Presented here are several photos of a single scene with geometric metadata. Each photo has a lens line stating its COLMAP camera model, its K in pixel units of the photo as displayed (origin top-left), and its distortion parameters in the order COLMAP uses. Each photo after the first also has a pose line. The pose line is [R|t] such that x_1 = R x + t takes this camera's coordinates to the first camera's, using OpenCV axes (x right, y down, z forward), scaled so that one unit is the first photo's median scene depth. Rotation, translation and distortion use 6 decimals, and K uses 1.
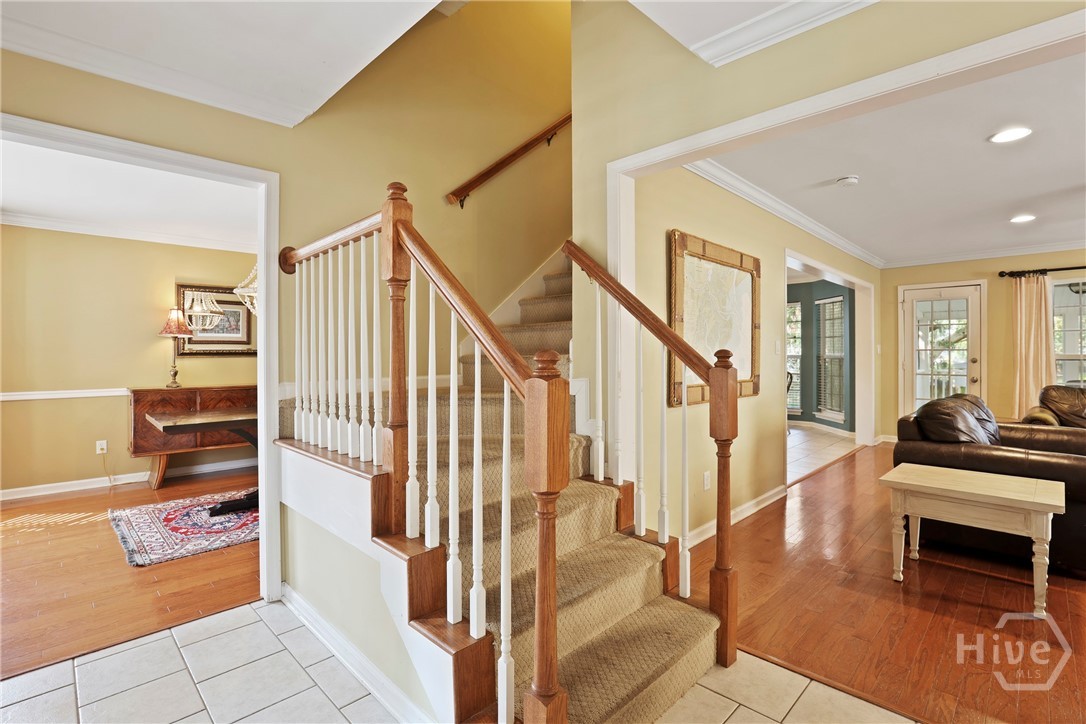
lens RADIAL K [[509.2, 0, 548.6], [0, 509.2, 352.0], [0, 0, 1]] dist [-0.022586, 0.000858]
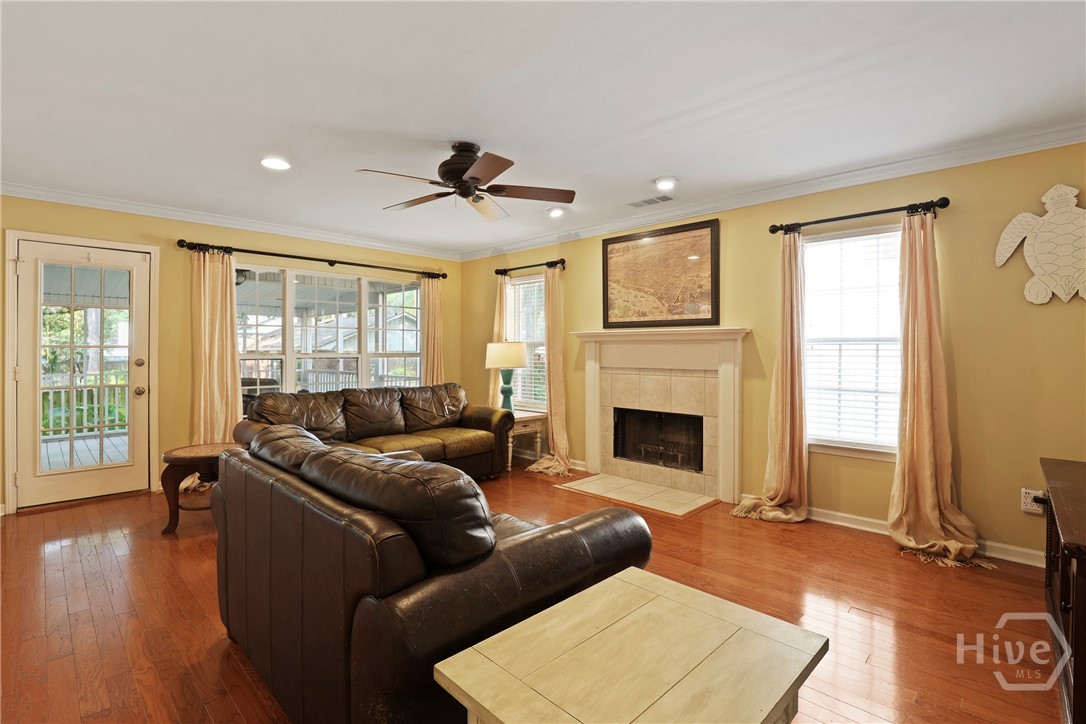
lens RADIAL K [[509.2, 0, 548.6], [0, 509.2, 352.0], [0, 0, 1]] dist [-0.022586, 0.000858]
pose [[-0.012457, -0.003042, 0.999918, 0.163338], [0.002223, 0.999993, 0.003070, 0.001024], [-0.999920, 0.002262, -0.012450, 0.458866]]
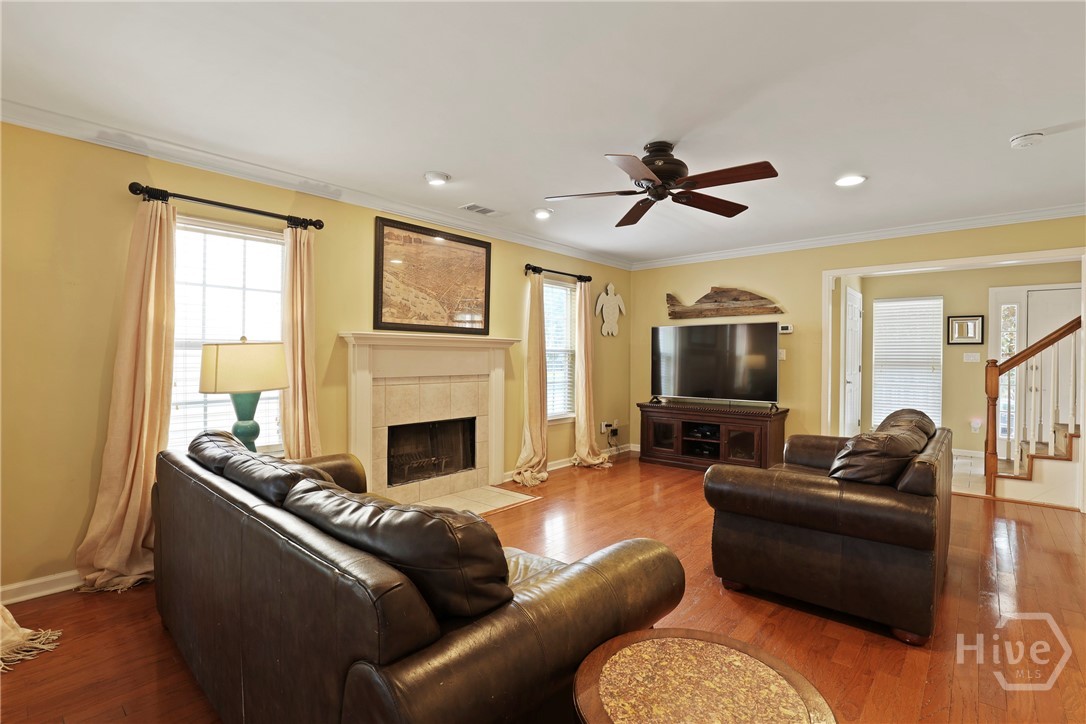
lens RADIAL K [[509.1, 0, 549.8], [0, 509.1, 358.2], [0, 0, 1]] dist [-0.022373, -0.000224]
pose [[-0.998098, -0.004819, -0.061459, 0.796056], [-0.005319, 0.999954, 0.007976, -0.003516], [0.061418, 0.008287, -0.998078, 1.013730]]
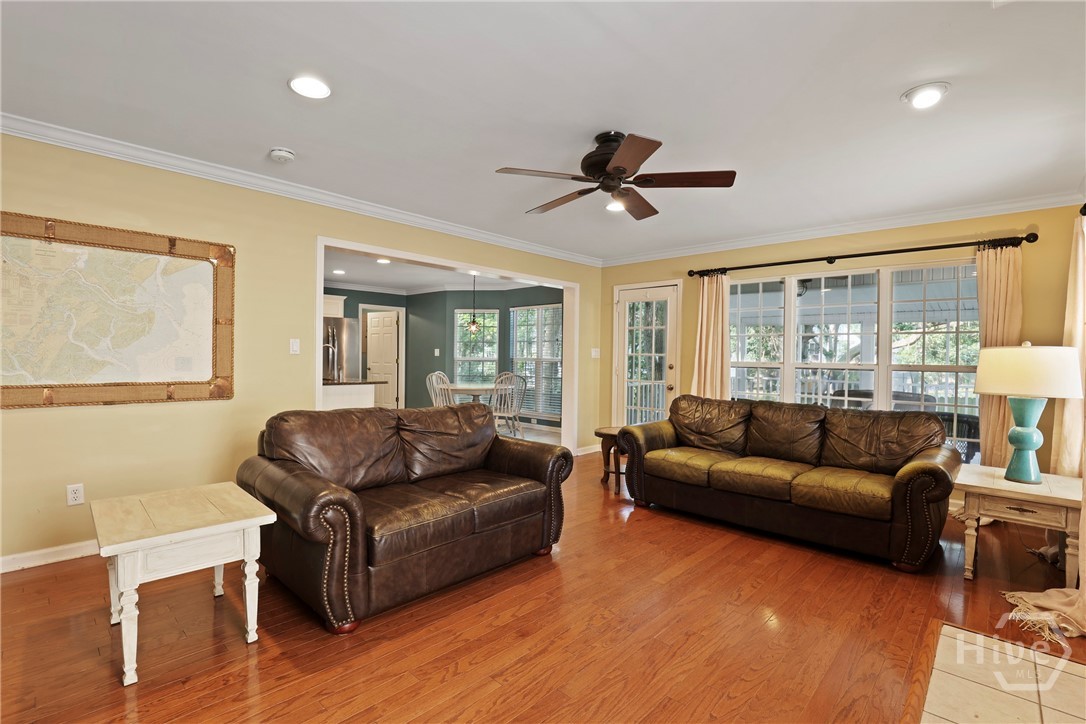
lens RADIAL K [[509.2, 0, 548.6], [0, 509.2, 352.0], [0, 0, 1]] dist [-0.022586, 0.000858]
pose [[0.999563, 0.014872, 0.025540, 0.601644], [-0.014622, 0.999843, -0.009975, 0.002500], [-0.025685, 0.009597, 0.999624, 0.068529]]
